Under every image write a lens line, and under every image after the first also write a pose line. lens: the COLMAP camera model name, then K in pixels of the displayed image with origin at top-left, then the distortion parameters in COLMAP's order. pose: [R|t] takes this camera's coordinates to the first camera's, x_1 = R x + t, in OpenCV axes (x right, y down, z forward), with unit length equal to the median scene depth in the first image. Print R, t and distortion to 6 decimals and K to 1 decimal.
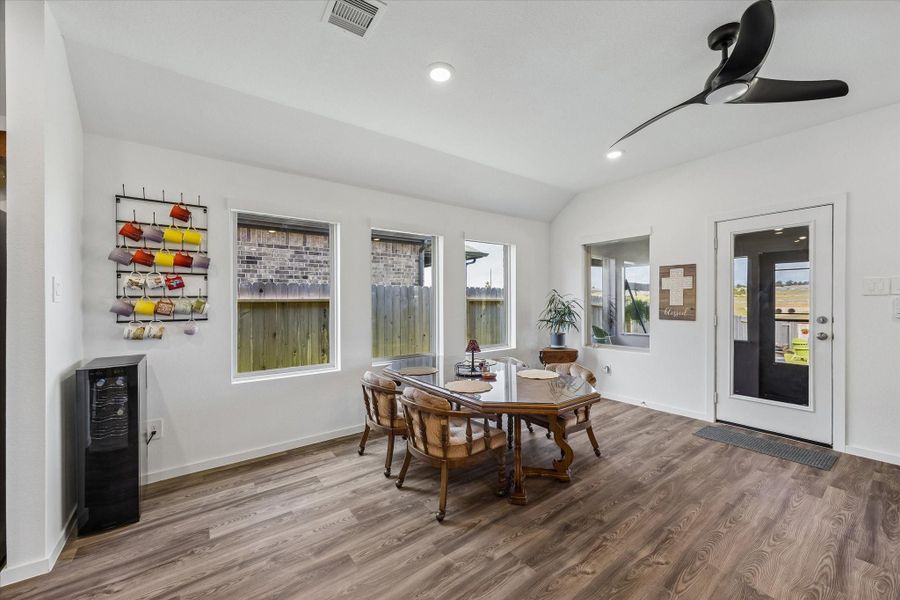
lens RADIAL K [[356.8, 0, 447.4], [0, 356.8, 297.0], [0, 0, 1]] dist [-0.000893, -0.000130]
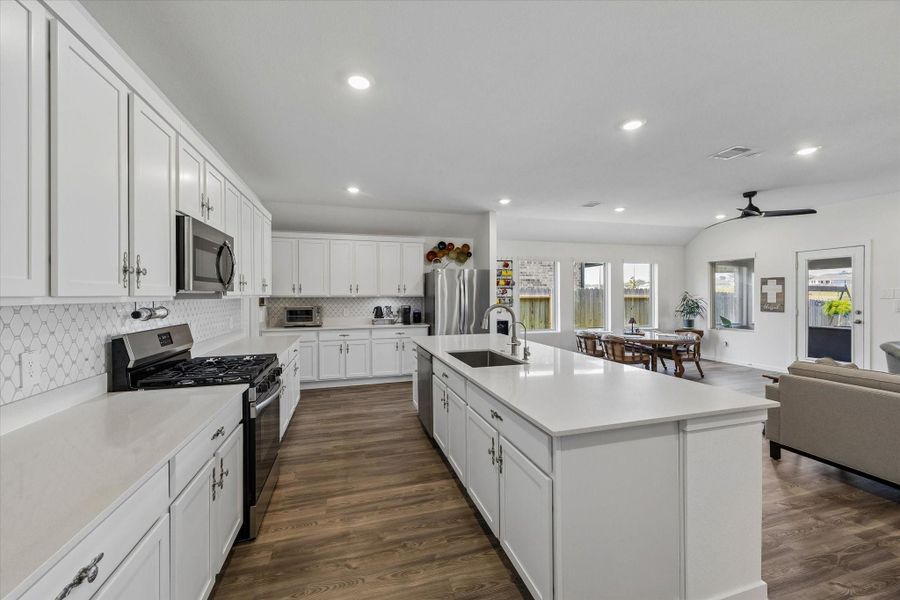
lens RADIAL K [[356.8, 0, 447.4], [0, 356.8, 297.0], [0, 0, 1]] dist [-0.000893, -0.000130]
pose [[0.935648, 0.006098, -0.352883, -0.154531], [-0.000217, 0.999861, 0.016700, -0.028296], [0.352936, -0.015549, 0.935518, -1.000602]]
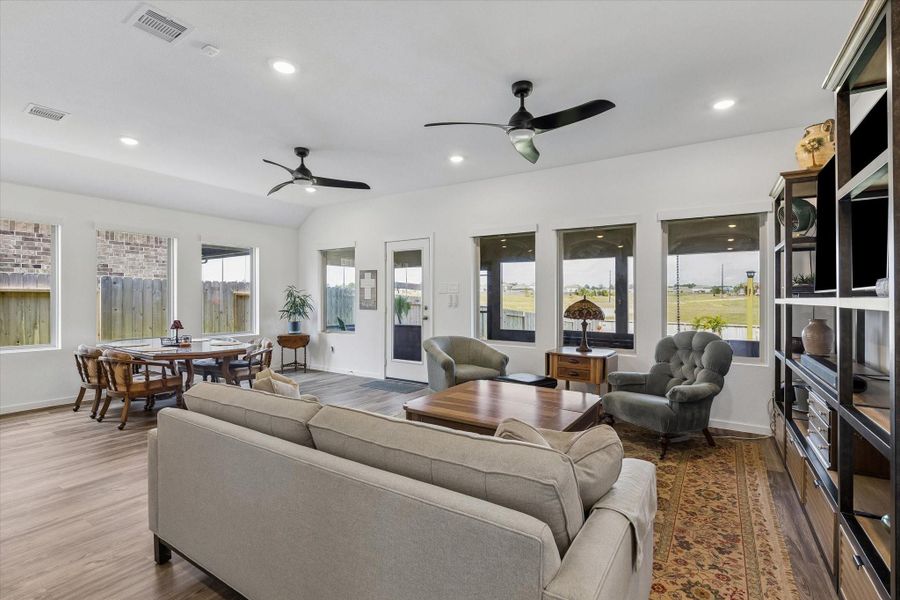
lens RADIAL K [[422.9, 0, 450.0], [0, 422.9, 300.0], [0, 0, 1]] dist [-0.003490, -0.000651]
pose [[0.934717, 0.013035, 0.355155, 0.350995], [-0.017073, 0.999820, 0.008240, 0.007750], [-0.354984, -0.013766, 0.934771, -0.655844]]
